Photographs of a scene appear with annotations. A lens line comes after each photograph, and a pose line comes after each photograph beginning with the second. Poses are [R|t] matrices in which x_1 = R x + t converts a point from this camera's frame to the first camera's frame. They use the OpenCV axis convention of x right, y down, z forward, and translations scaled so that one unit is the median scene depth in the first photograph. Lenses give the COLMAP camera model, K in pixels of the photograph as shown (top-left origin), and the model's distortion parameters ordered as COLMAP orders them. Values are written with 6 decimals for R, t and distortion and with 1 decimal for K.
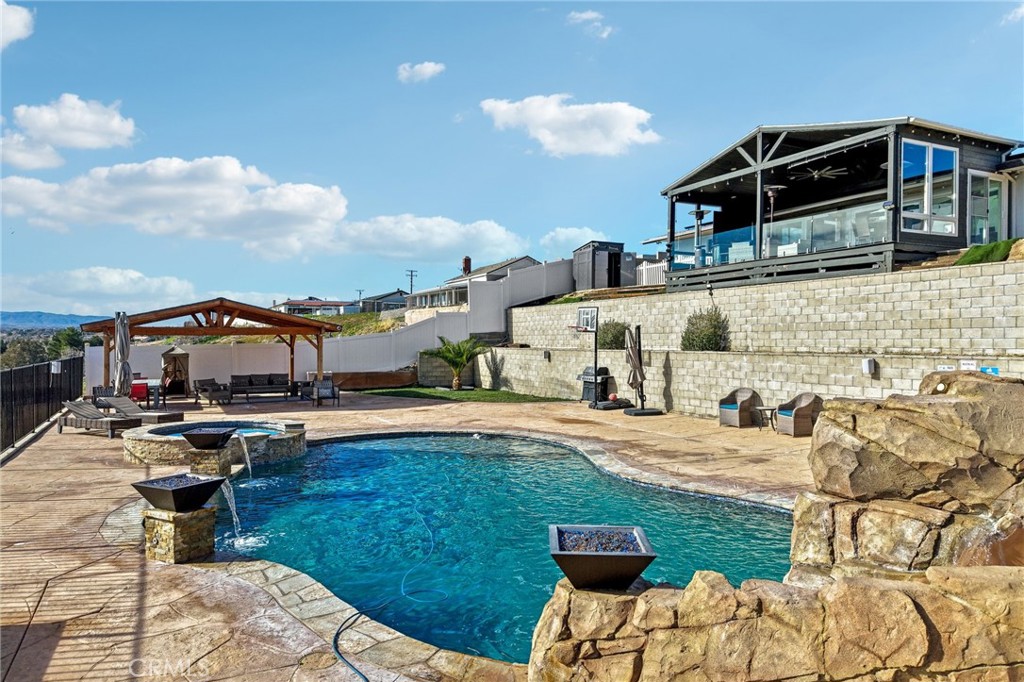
lens RADIAL K [[691.1, 0, 510.0], [0, 691.1, 347.1], [0, 0, 1]] dist [0.025292, -0.028111]
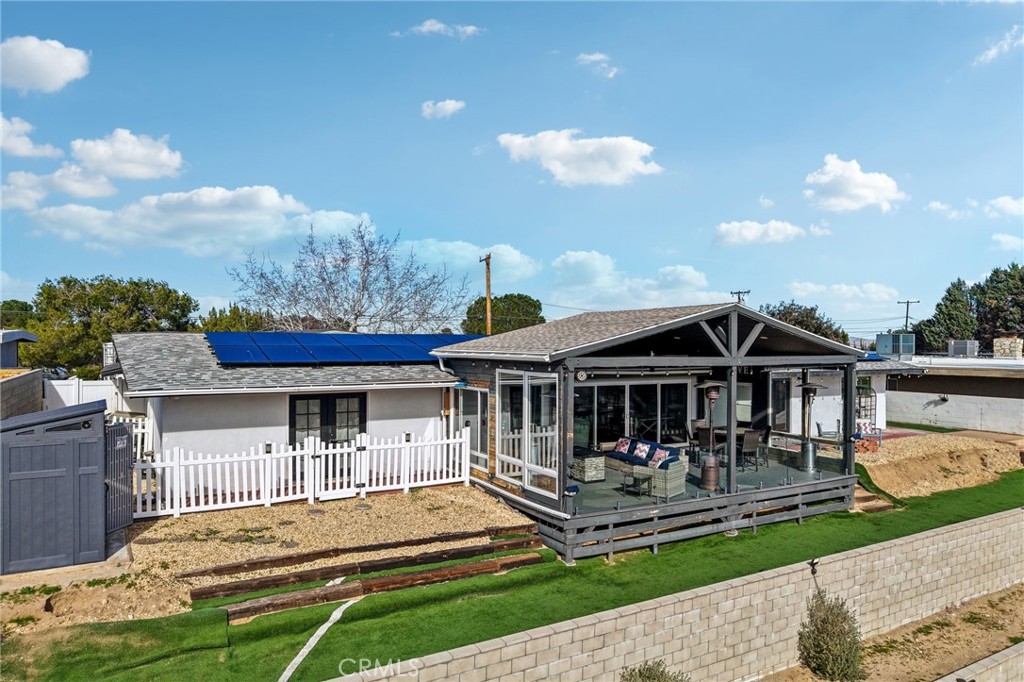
lens RADIAL K [[691.1, 0, 510.0], [0, 691.1, 347.1], [0, 0, 1]] dist [0.025292, -0.028111]
pose [[-0.062229, -0.005482, 0.998047, -0.363681], [0.003901, 0.999976, 0.005736, -0.315313], [-0.998054, 0.004250, -0.062206, 1.436110]]
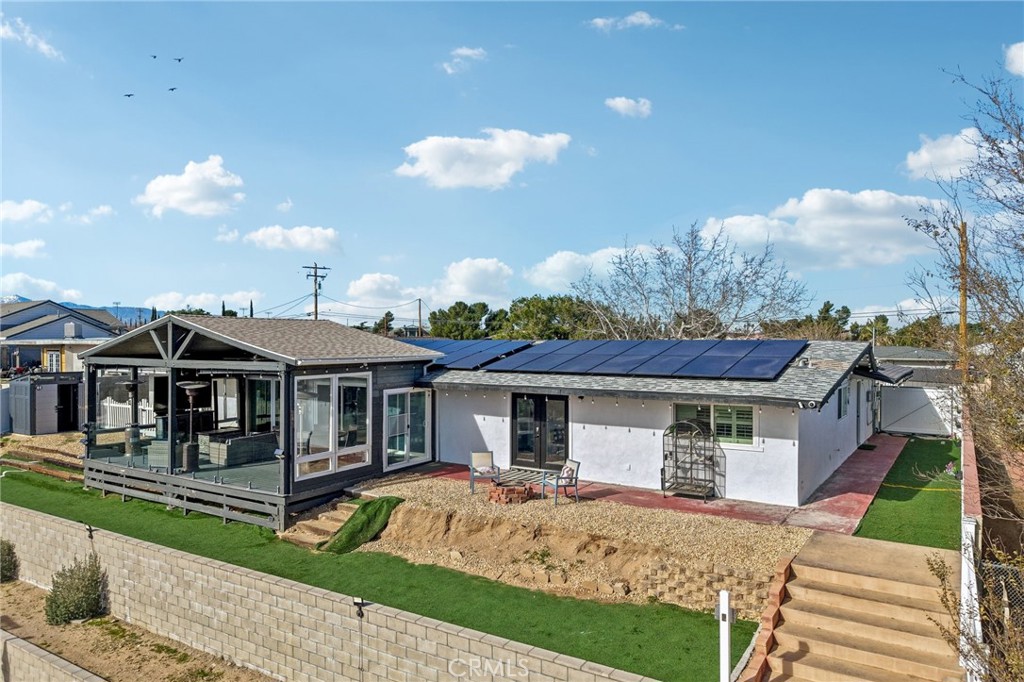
lens RADIAL K [[691.1, 0, 510.0], [0, 691.1, 347.1], [0, 0, 1]] dist [0.025292, -0.028111]
pose [[0.865078, -0.003332, 0.501627, 0.333159], [0.002542, 0.999994, 0.002259, -0.316964], [-0.501632, -0.000679, 0.865081, 0.090436]]
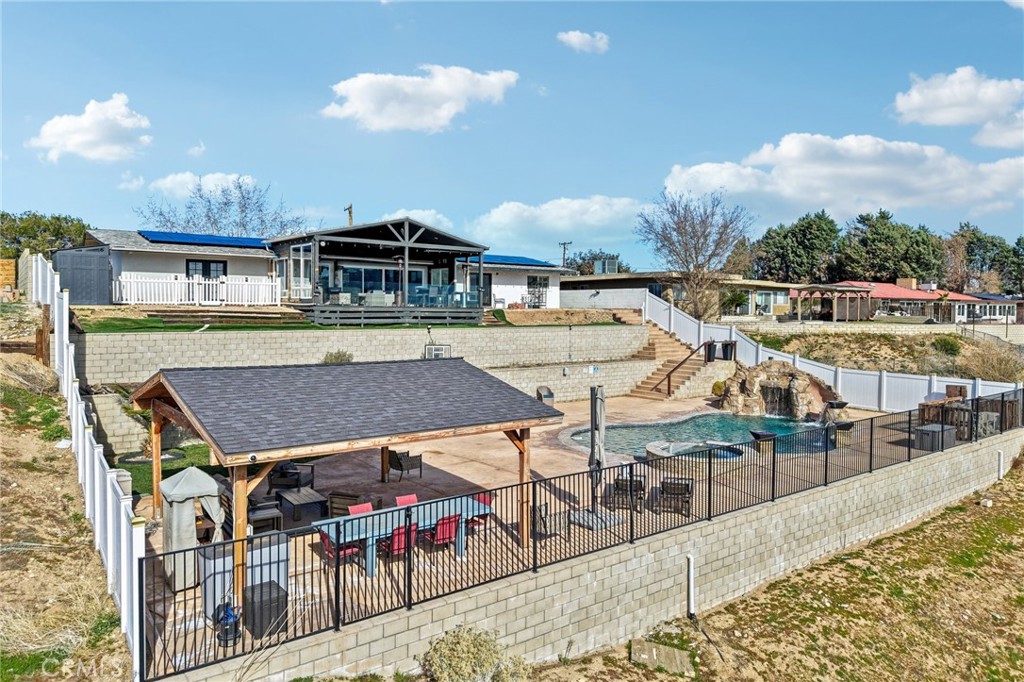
lens RADIAL K [[697.5, 0, 517.0], [0, 697.5, 340.3], [0, 0, 1]] dist [0.040423, -0.038969]
pose [[-0.197498, -0.044688, 0.979284, -1.320370], [0.001387, 0.998947, 0.045865, -0.138334], [-0.980302, 0.010416, -0.197228, 1.207030]]
